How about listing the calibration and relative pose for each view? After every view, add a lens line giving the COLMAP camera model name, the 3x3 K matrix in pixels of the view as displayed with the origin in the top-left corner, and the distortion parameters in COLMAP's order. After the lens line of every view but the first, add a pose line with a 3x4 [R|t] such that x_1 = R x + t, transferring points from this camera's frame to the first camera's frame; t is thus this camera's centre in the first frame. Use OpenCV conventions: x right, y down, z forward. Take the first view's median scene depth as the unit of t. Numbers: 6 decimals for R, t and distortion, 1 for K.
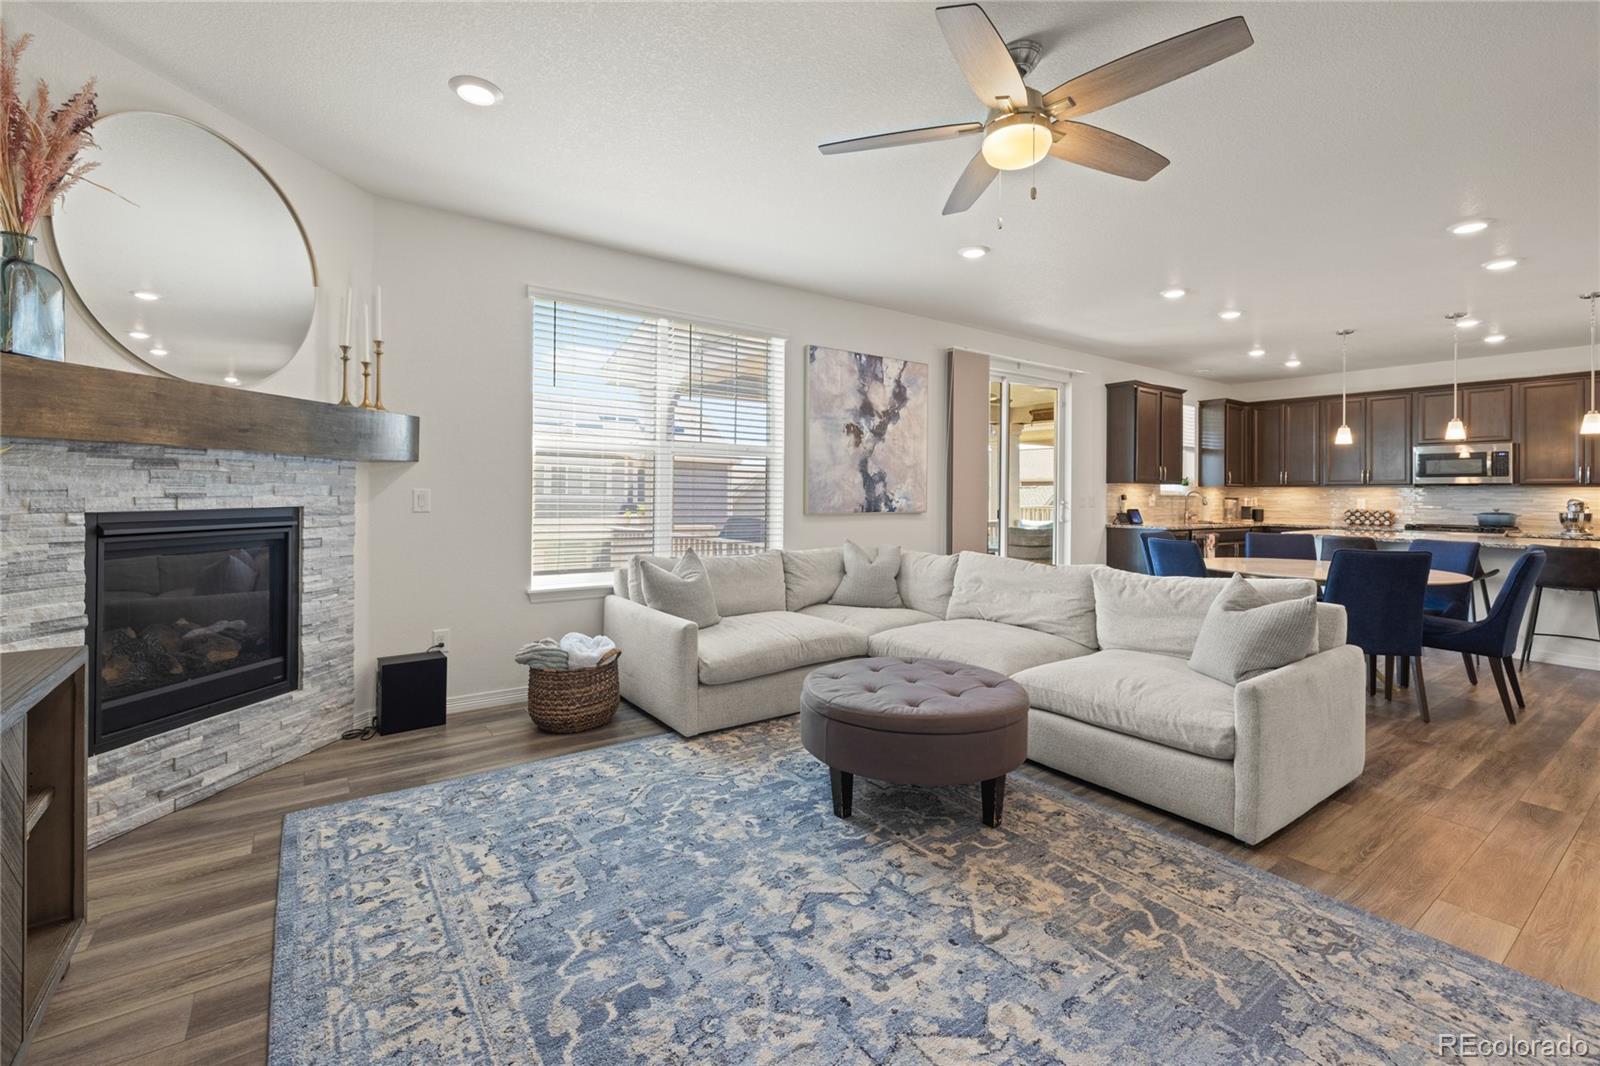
lens RADIAL K [[678.1, 0, 771.8], [0, 678.1, 492.2], [0, 0, 1]] dist [0.000021, 0.000648]
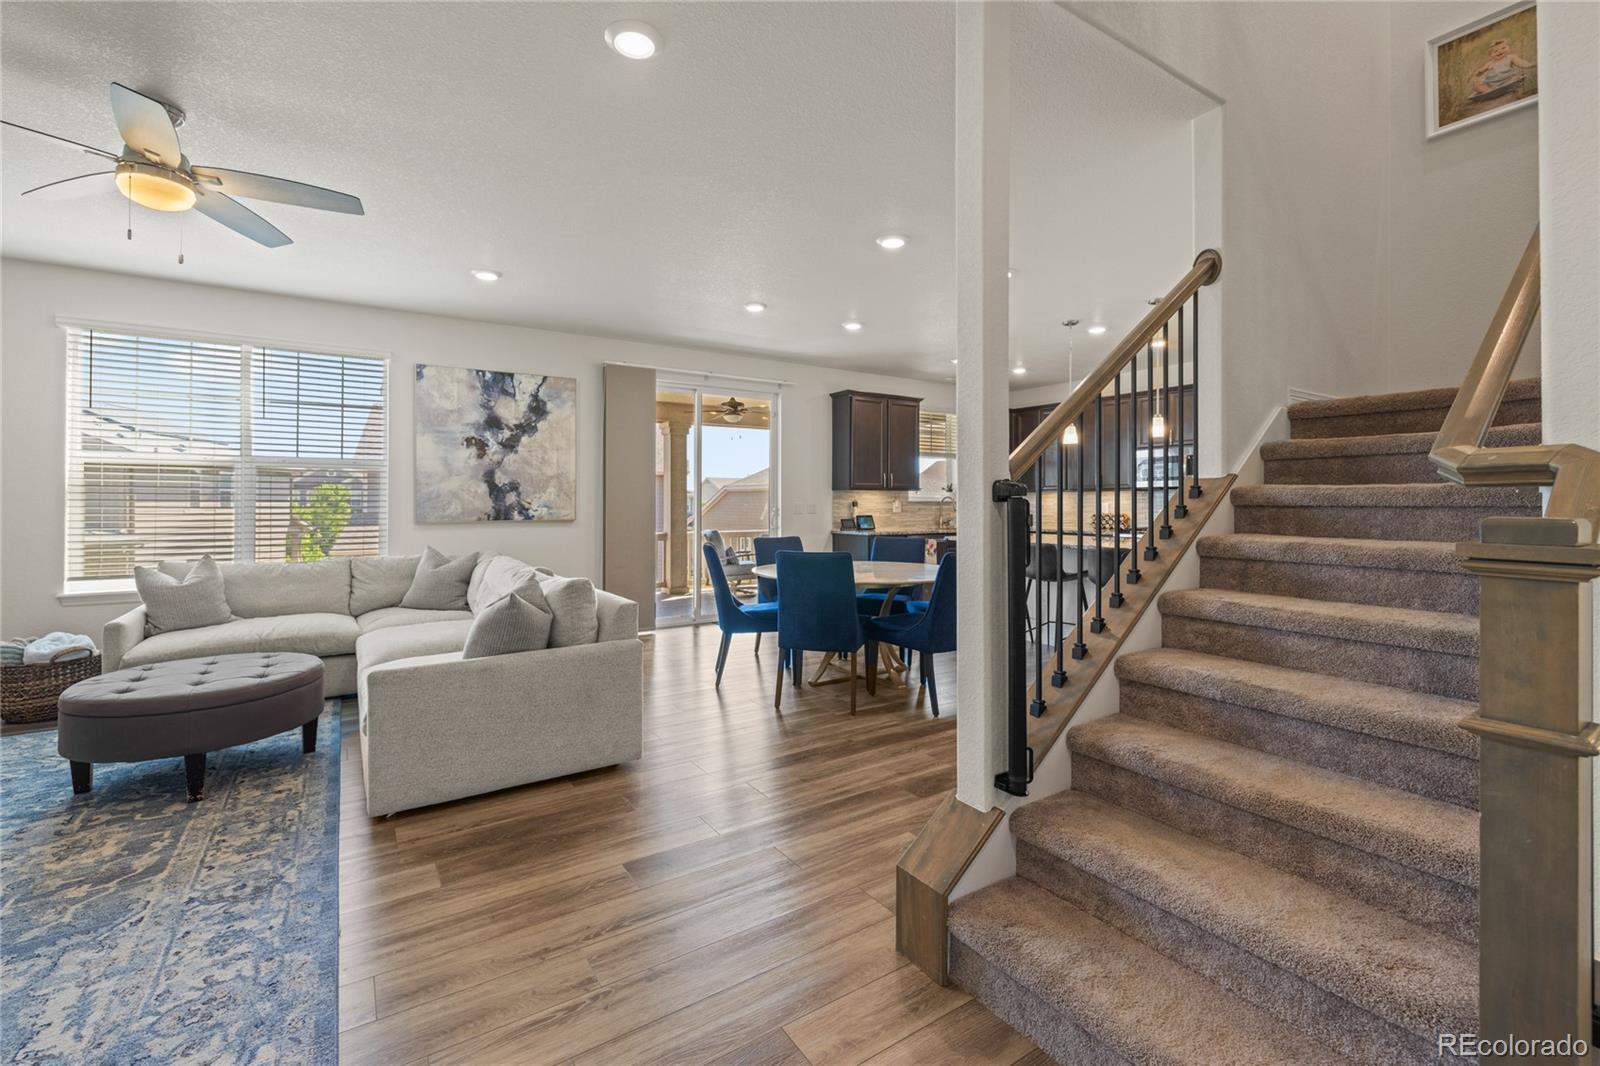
lens RADIAL K [[678.1, 0, 766.1], [0, 678.1, 491.0], [0, 0, 1]] dist [0.000021, 0.000648]
pose [[0.999091, -0.011249, -0.041127, 1.189891], [0.010497, 0.999775, -0.018449, 0.014828], [0.041326, 0.018000, 0.998984, -0.068436]]
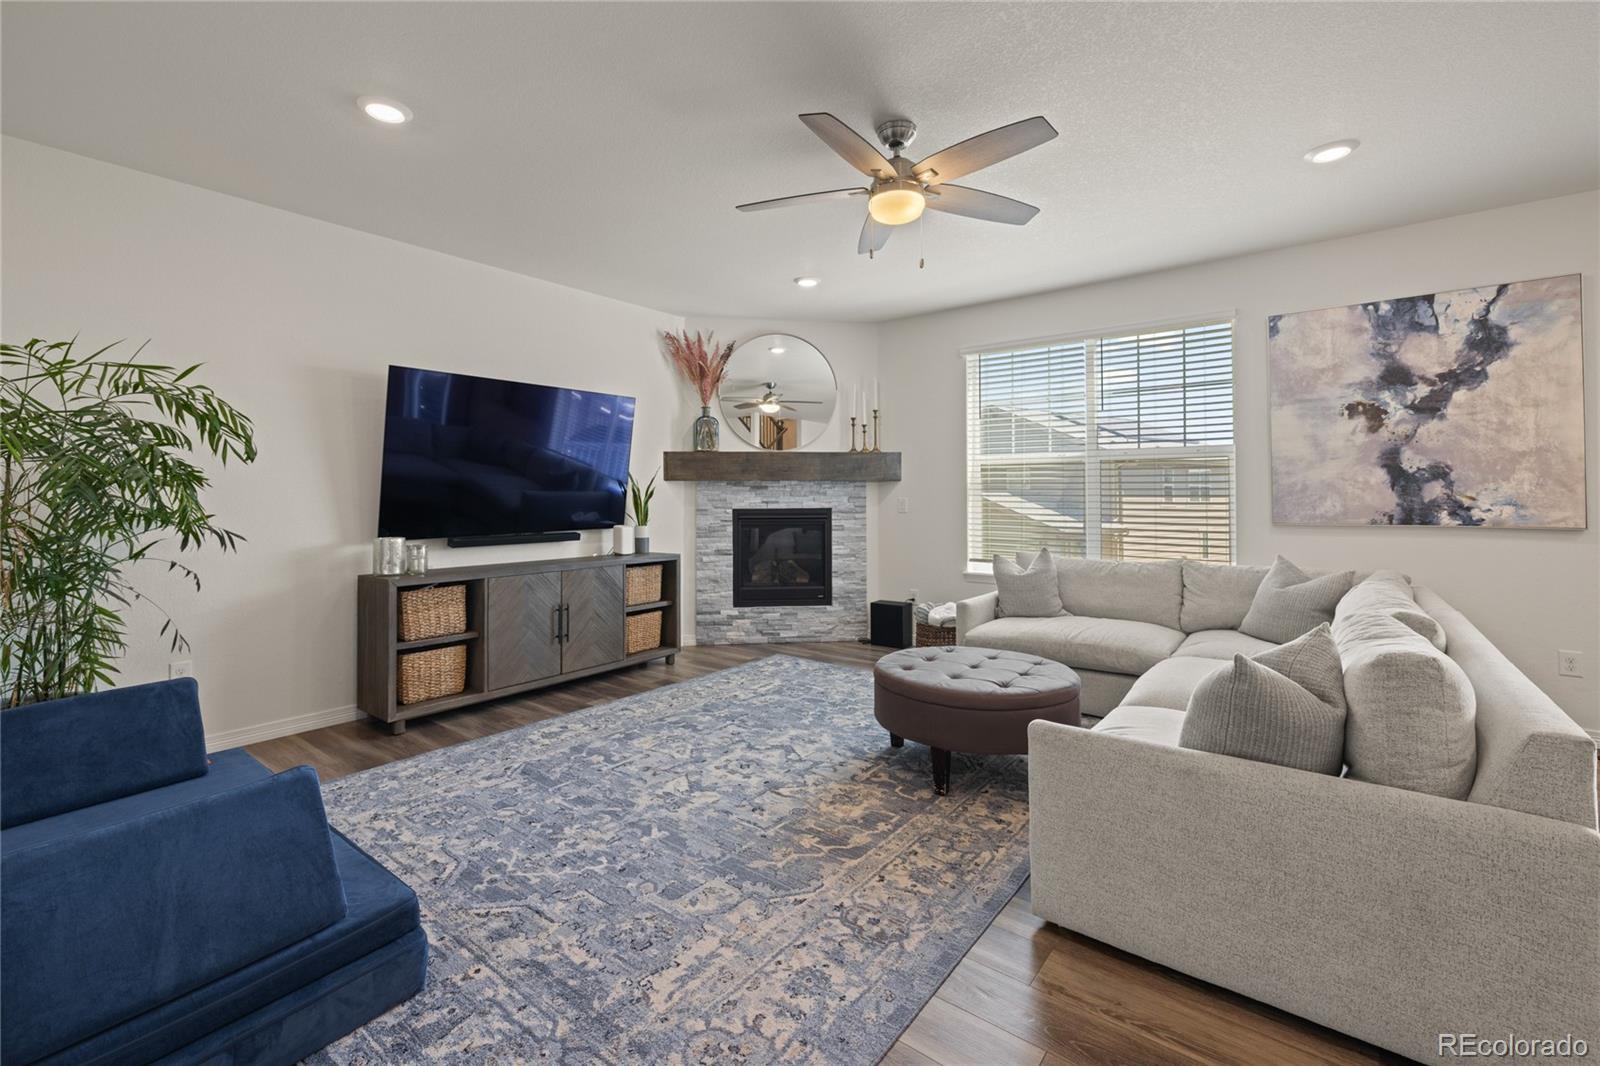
lens RADIAL K [[678.1, 0, 802.3], [0, 678.1, 486.3], [0, 0, 1]] dist [0.000021, 0.000648]
pose [[0.301280, -0.026979, -0.953154, 1.215307], [0.003969, 0.999626, -0.027040, 0.013226], [0.953528, 0.004363, 0.301274, 0.404244]]
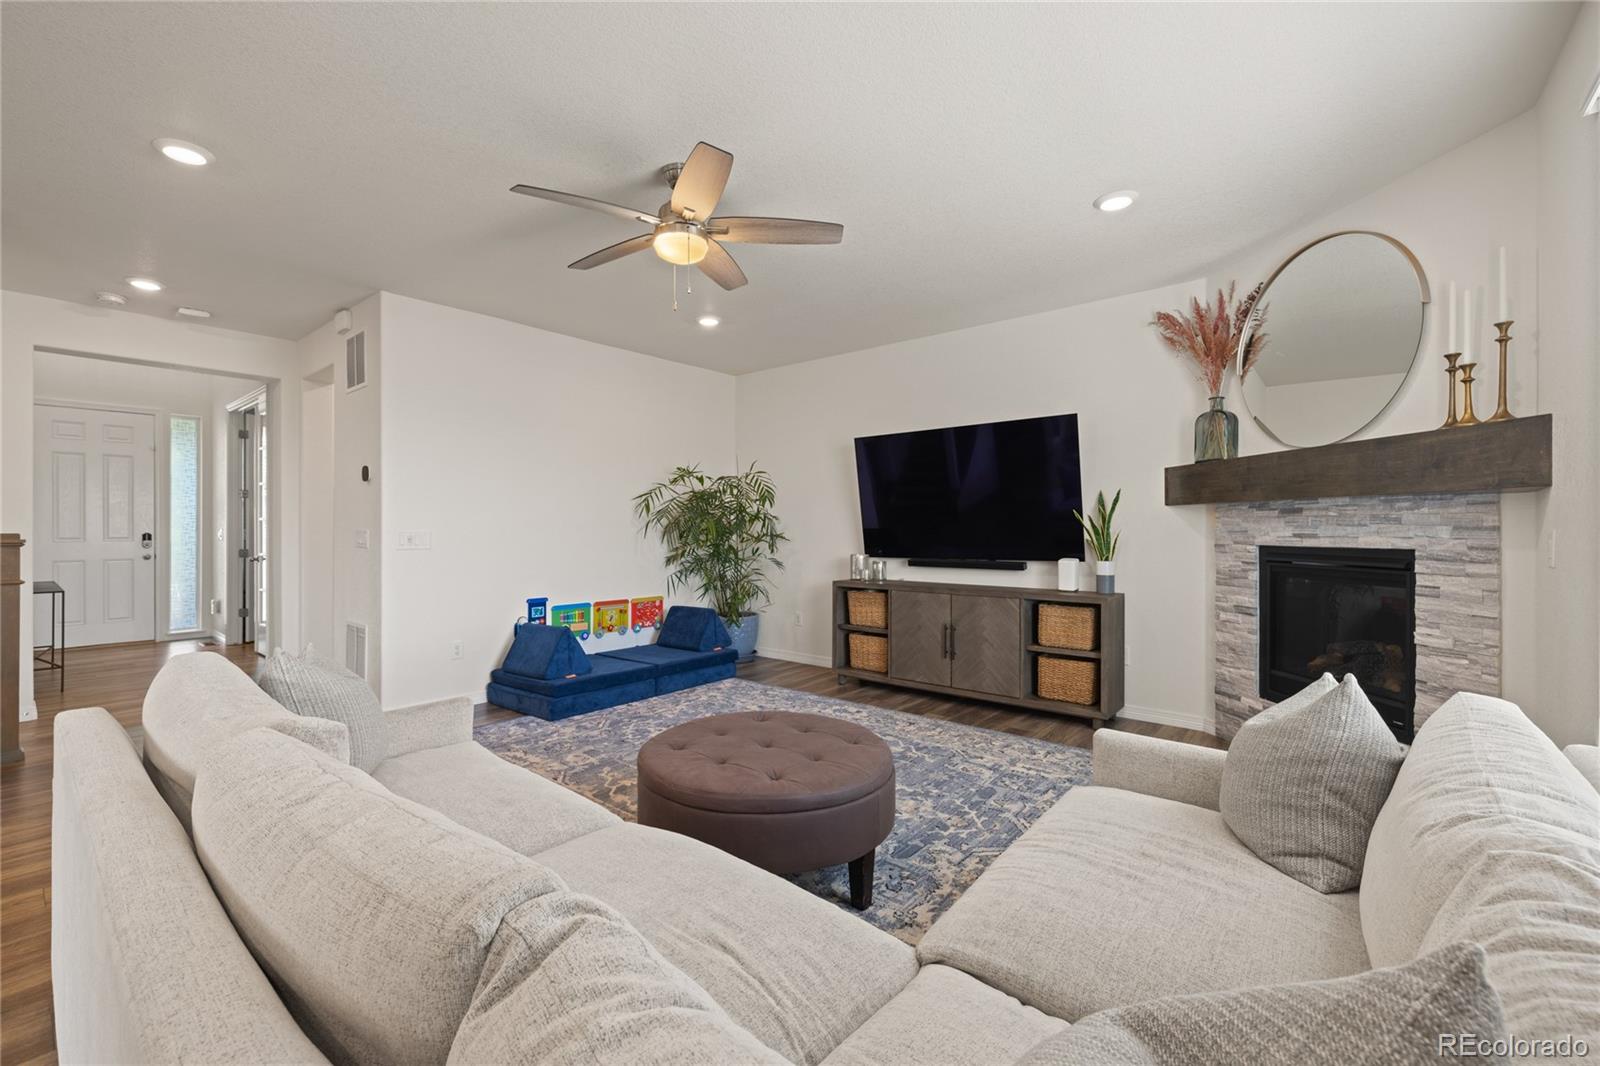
lens RADIAL K [[678.1, 0, 775.2], [0, 678.1, 525.9], [0, 0, 1]] dist [0.000021, 0.000648]
pose [[-0.966030, -0.011927, -0.258156, 0.433382], [-0.011249, 0.999928, -0.004105, 0.003120], [0.258186, -0.001062, -0.966095, 1.883066]]
